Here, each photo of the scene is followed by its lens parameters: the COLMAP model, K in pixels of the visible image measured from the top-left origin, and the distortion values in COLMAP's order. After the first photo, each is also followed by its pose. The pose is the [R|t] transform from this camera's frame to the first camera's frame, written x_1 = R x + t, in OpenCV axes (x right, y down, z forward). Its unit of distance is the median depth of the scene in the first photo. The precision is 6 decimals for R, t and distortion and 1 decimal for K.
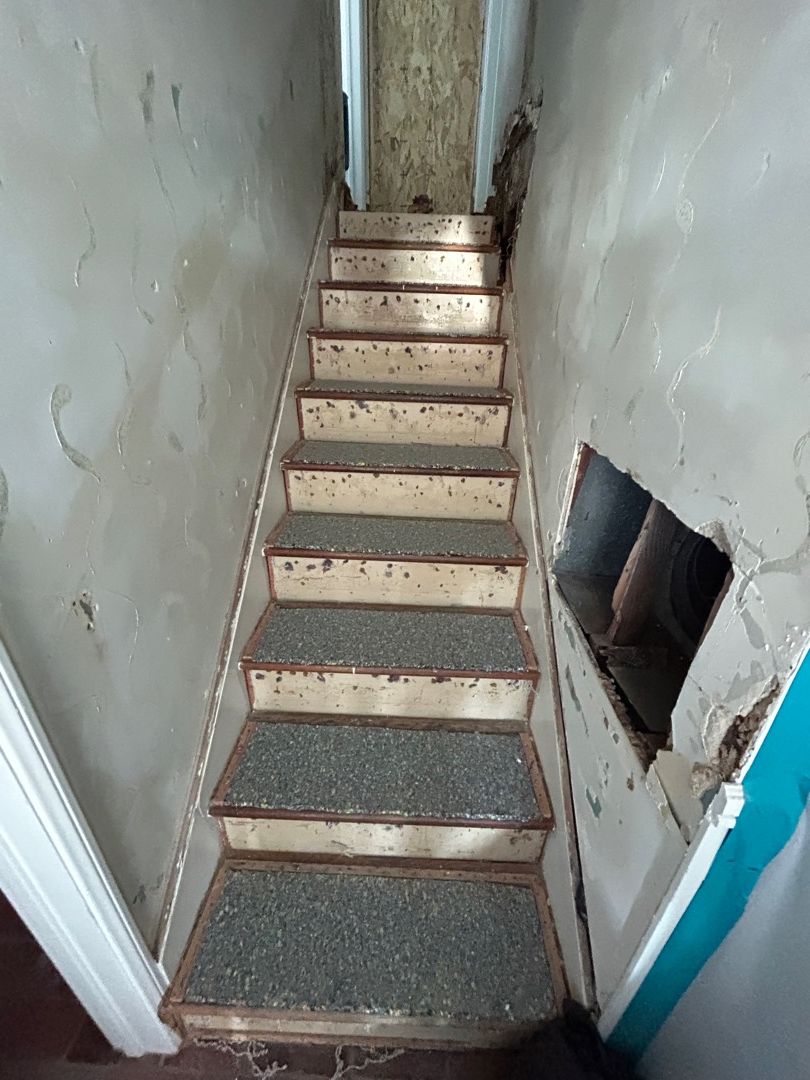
lens RADIAL K [[430.6, 0, 405.0], [0, 430.6, 540.0], [0, 0, 1]] dist [0.000085, 0.000049]
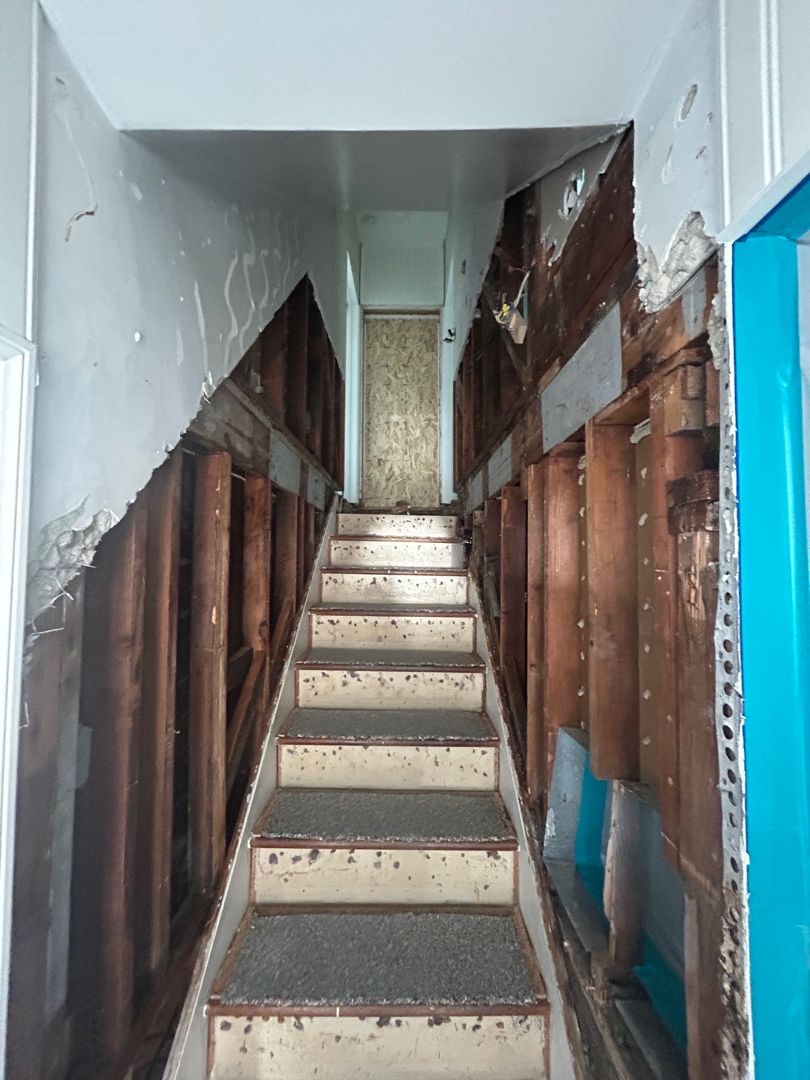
lens RADIAL K [[430.6, 0, 405.0], [0, 430.6, 540.0], [0, 0, 1]] dist [0.000085, 0.000049]
pose [[0.999231, -0.014689, 0.036362, -0.001219], [0.030015, 0.883195, -0.468044, -0.101075], [-0.025240, 0.468776, 0.882957, -0.172561]]
